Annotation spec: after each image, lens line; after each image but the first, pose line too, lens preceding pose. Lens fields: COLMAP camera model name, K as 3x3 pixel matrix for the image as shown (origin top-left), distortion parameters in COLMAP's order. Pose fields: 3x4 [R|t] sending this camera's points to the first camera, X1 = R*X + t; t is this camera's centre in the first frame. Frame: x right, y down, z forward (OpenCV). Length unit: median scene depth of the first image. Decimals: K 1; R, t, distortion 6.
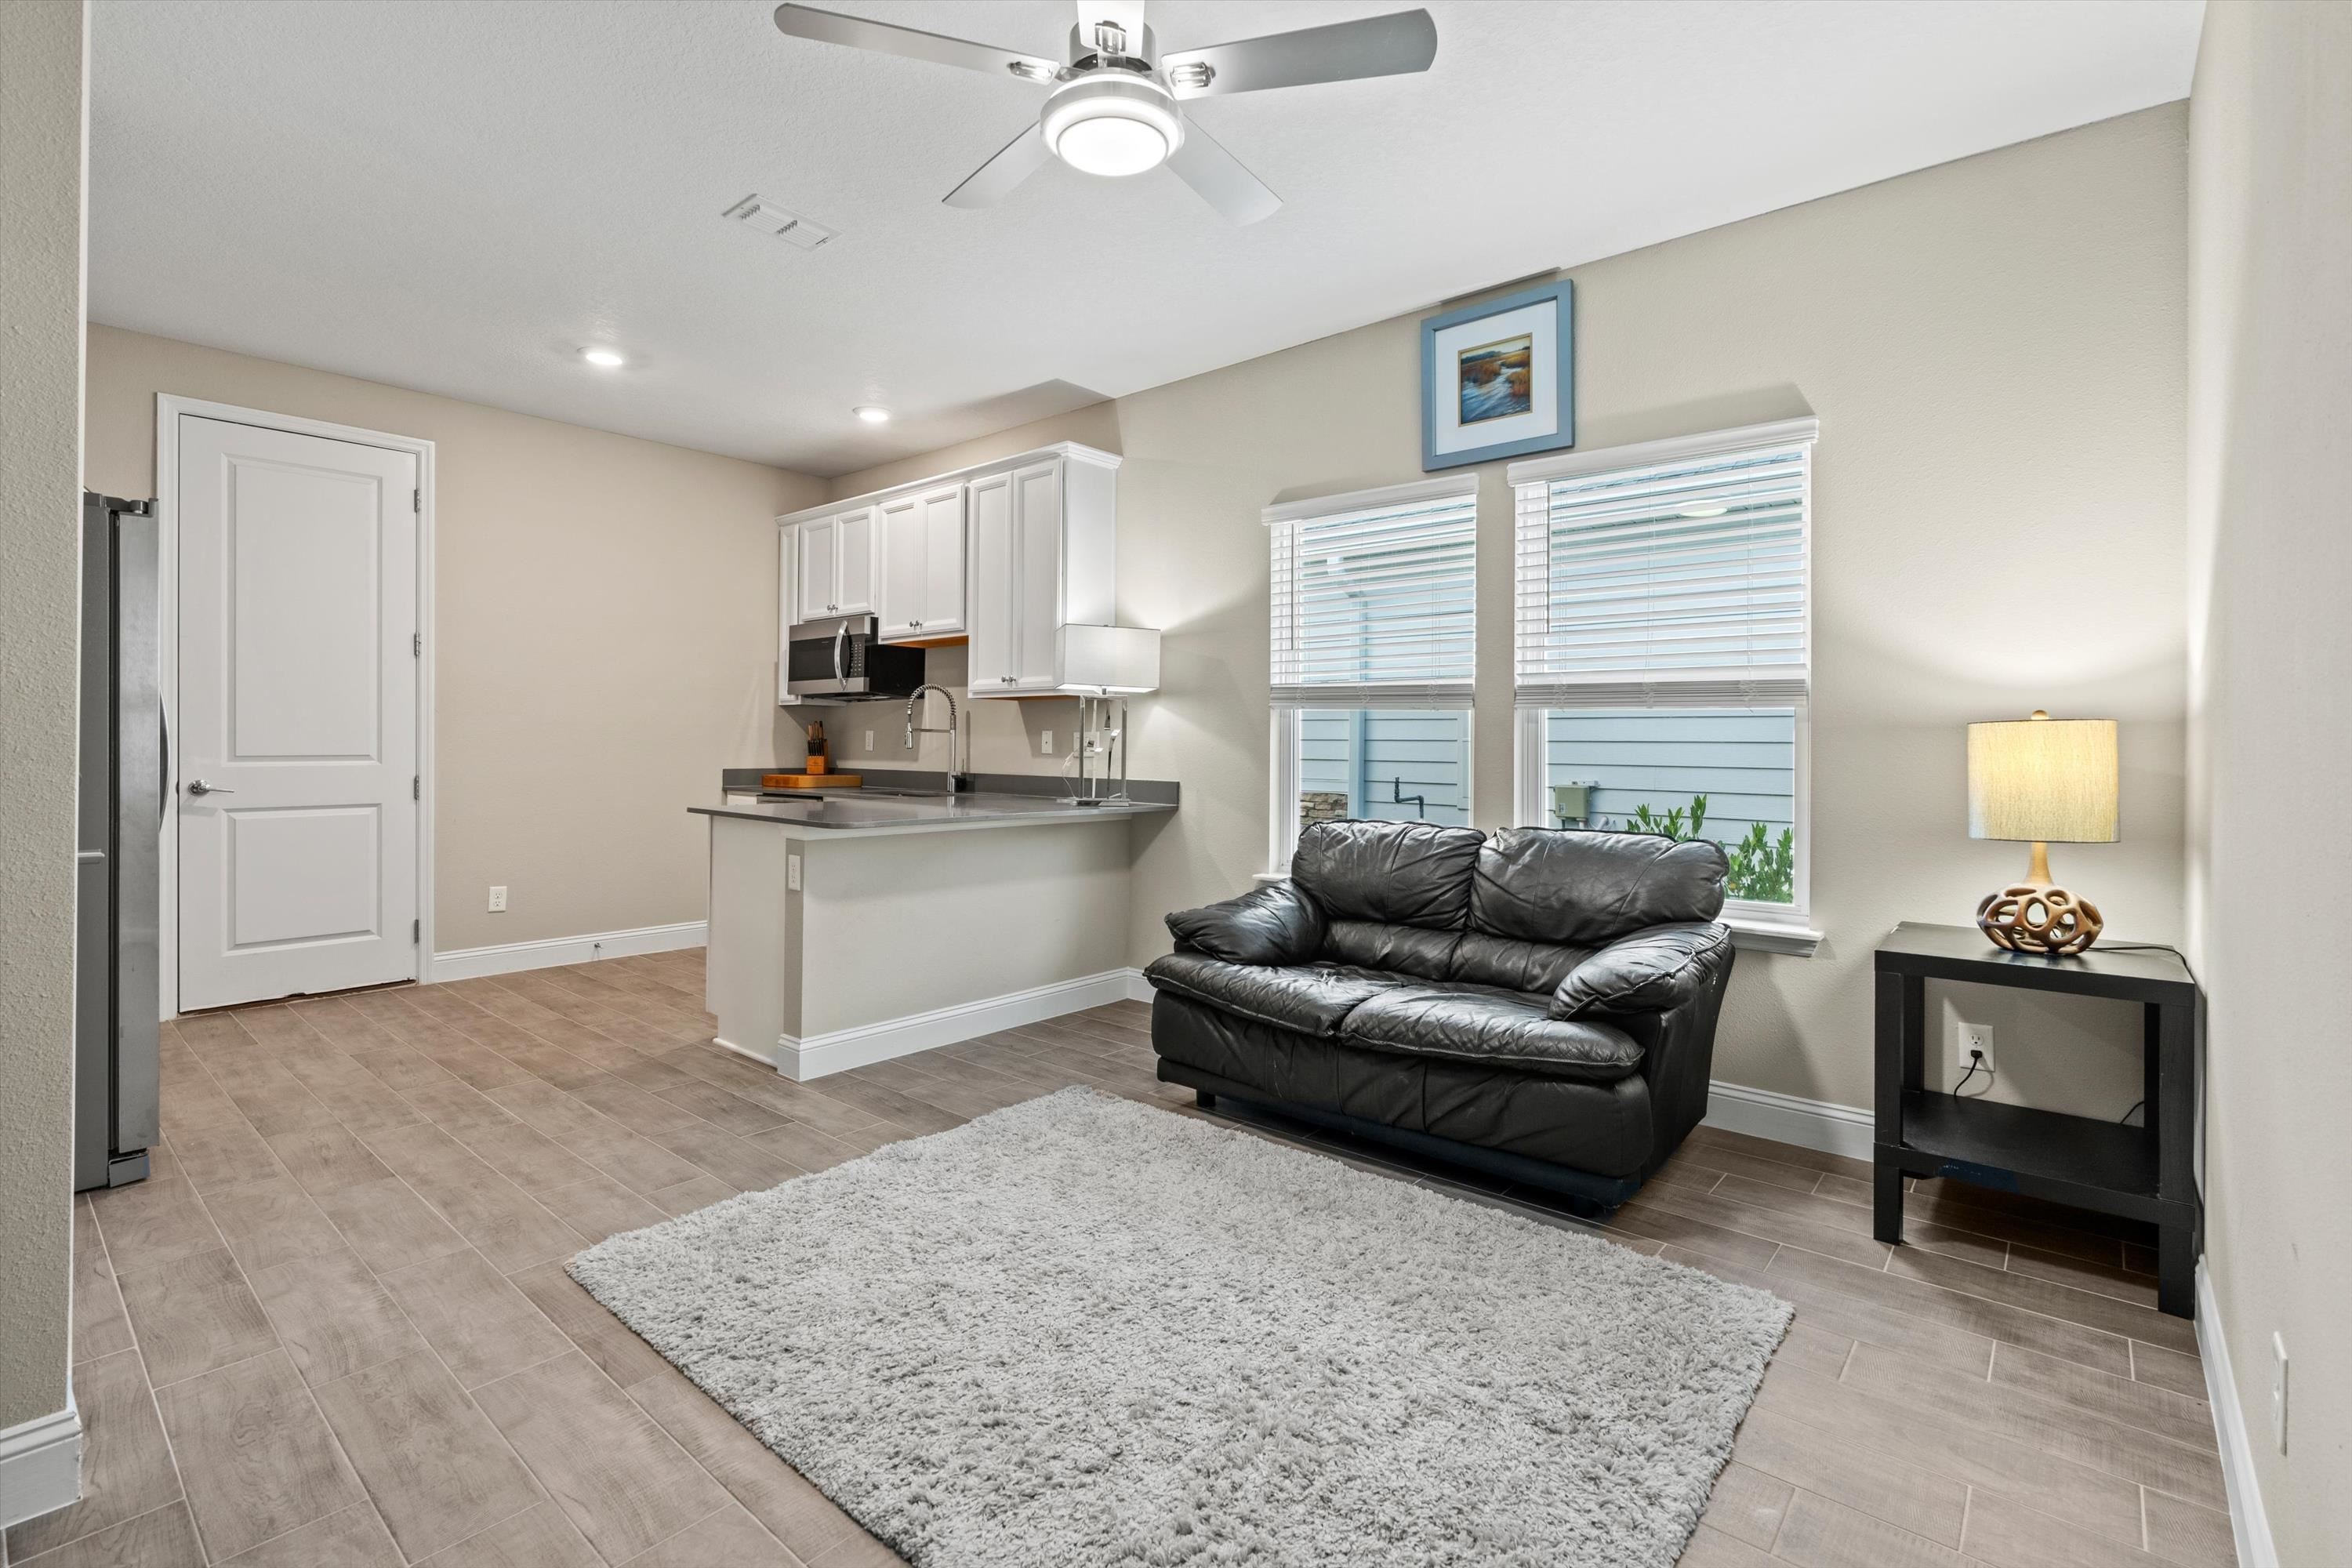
lens RADIAL K [[1064.3, 0, 1175.0], [0, 1064.3, 750.0], [0, 0, 1]] dist [-0.000793, 0.000272]
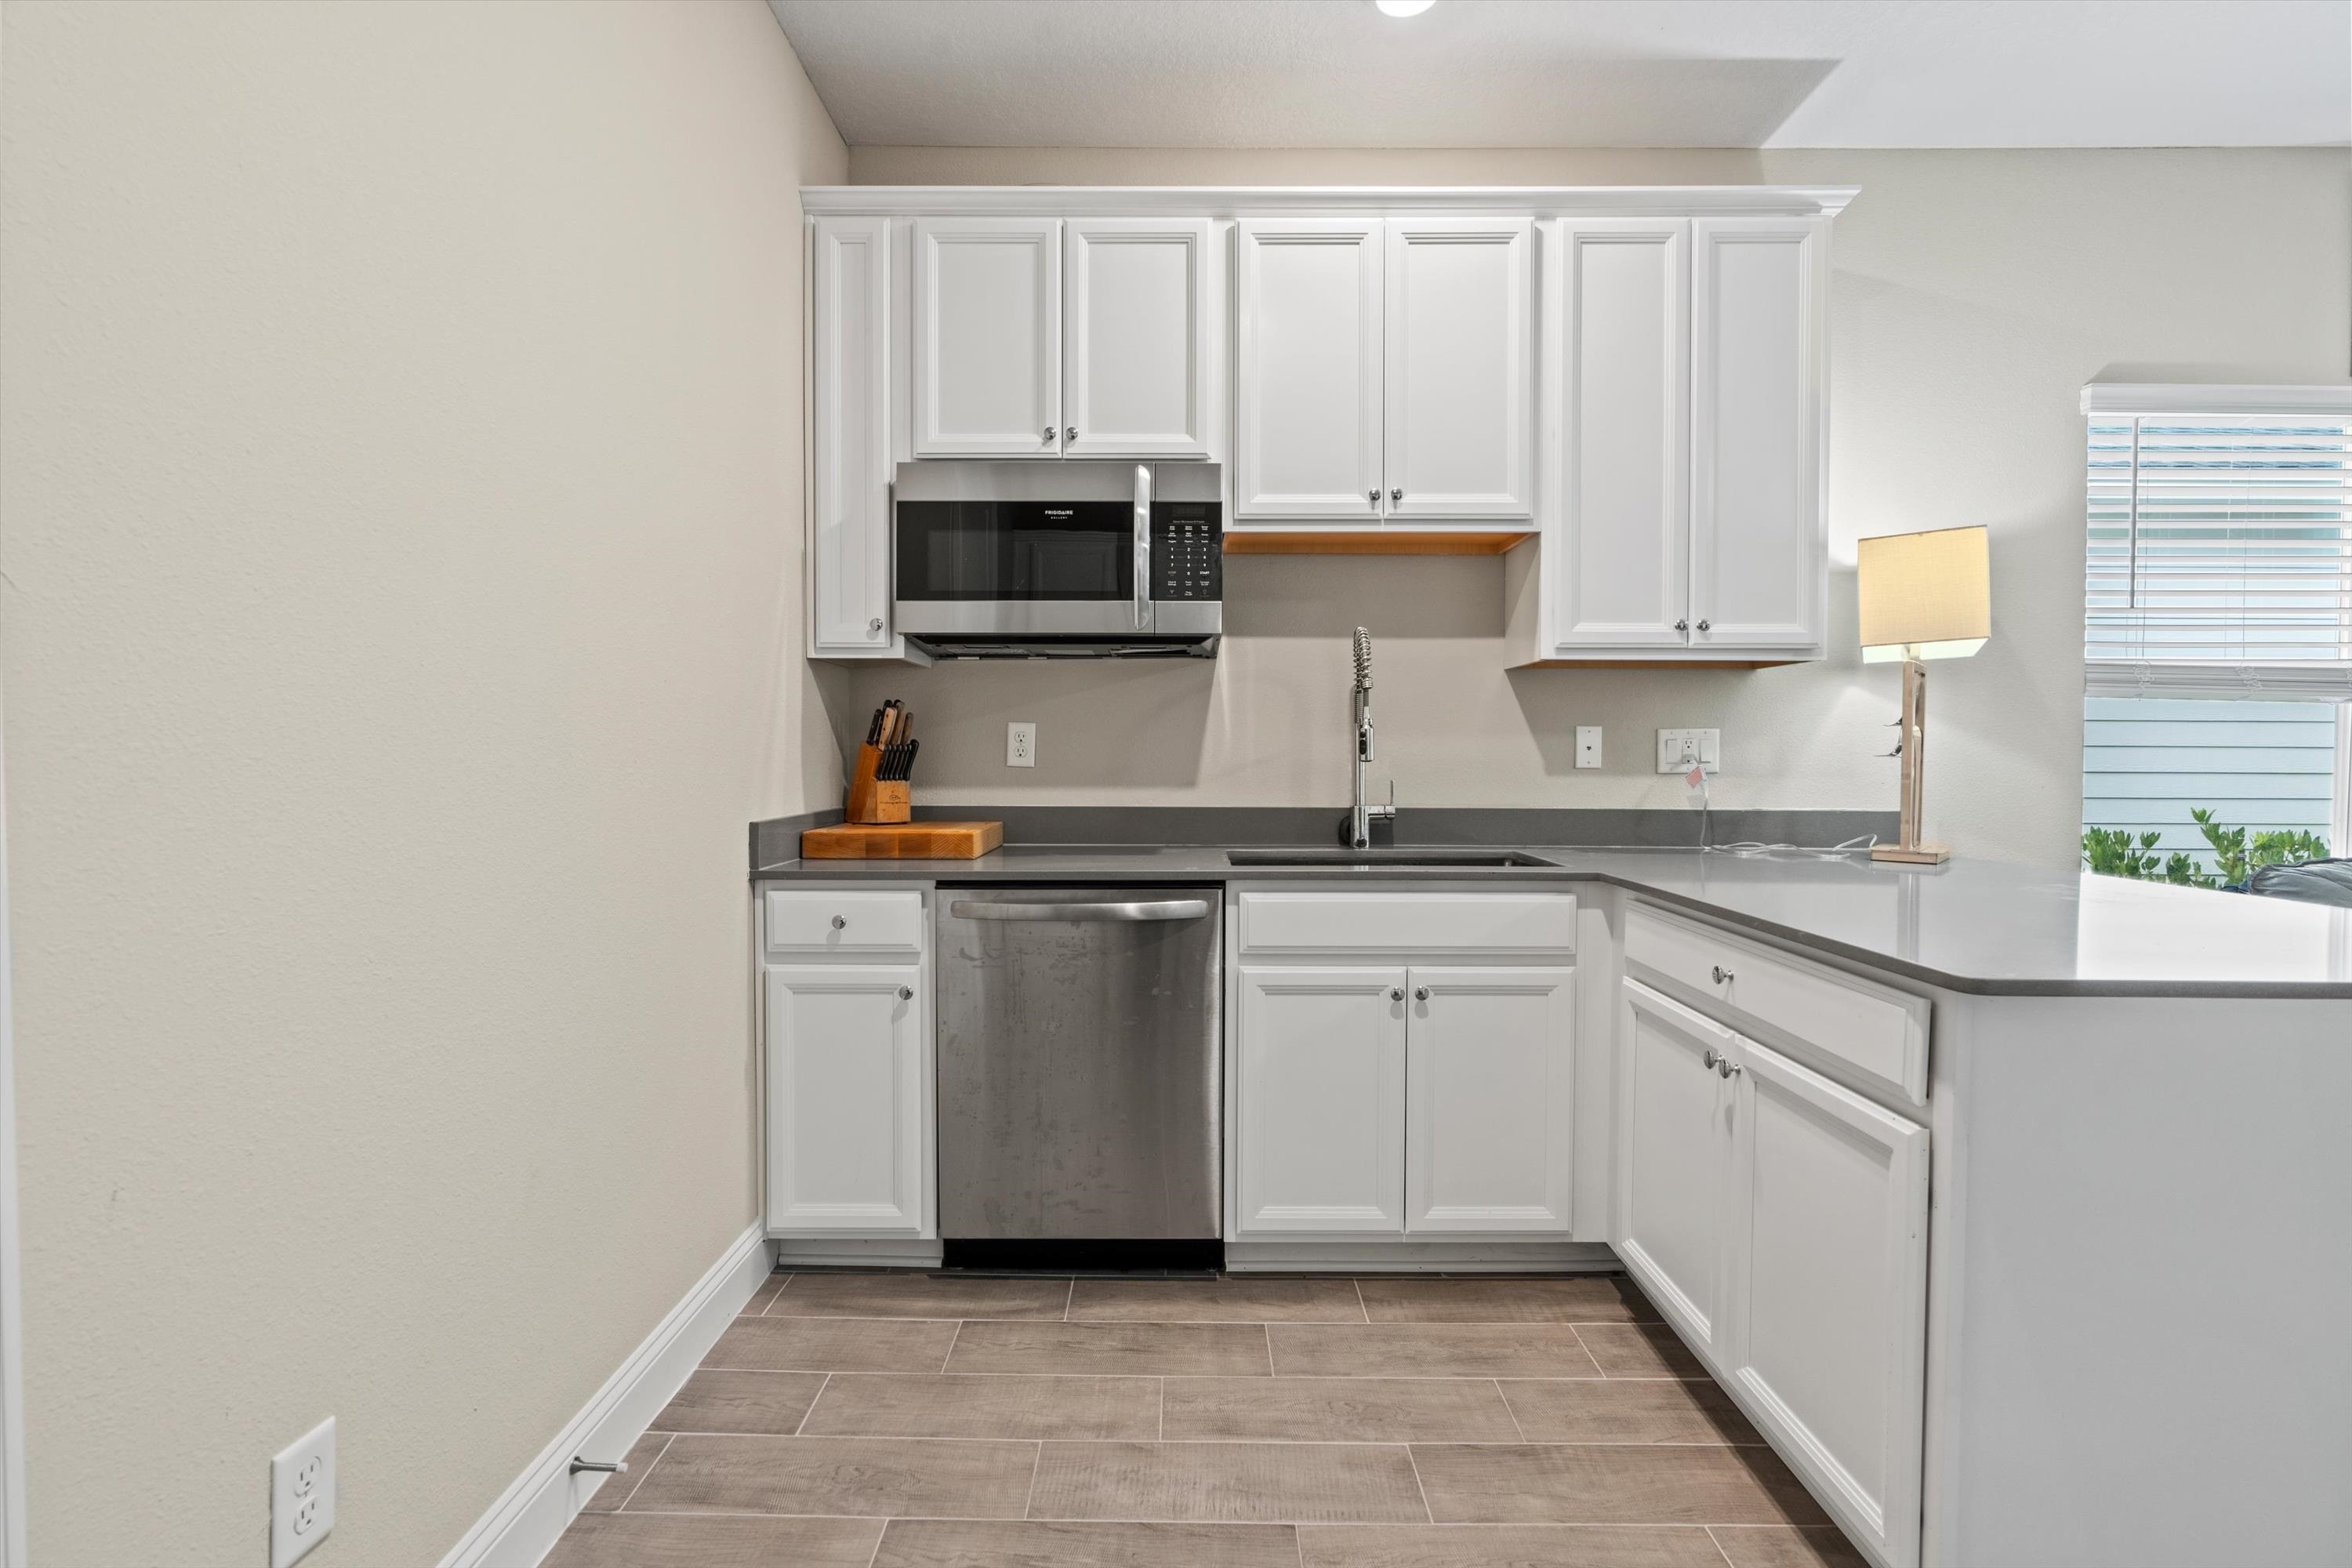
lens RADIAL K [[1053.1, 0, 1177.2], [0, 1053.1, 779.5], [0, 0, 1]] dist [-0.003766, 0.001691]
pose [[0.763414, -0.021384, 0.645556, -0.582264], [0.004701, 0.999609, 0.027552, -0.006400], [-0.645893, -0.017999, 0.763216, 0.665765]]
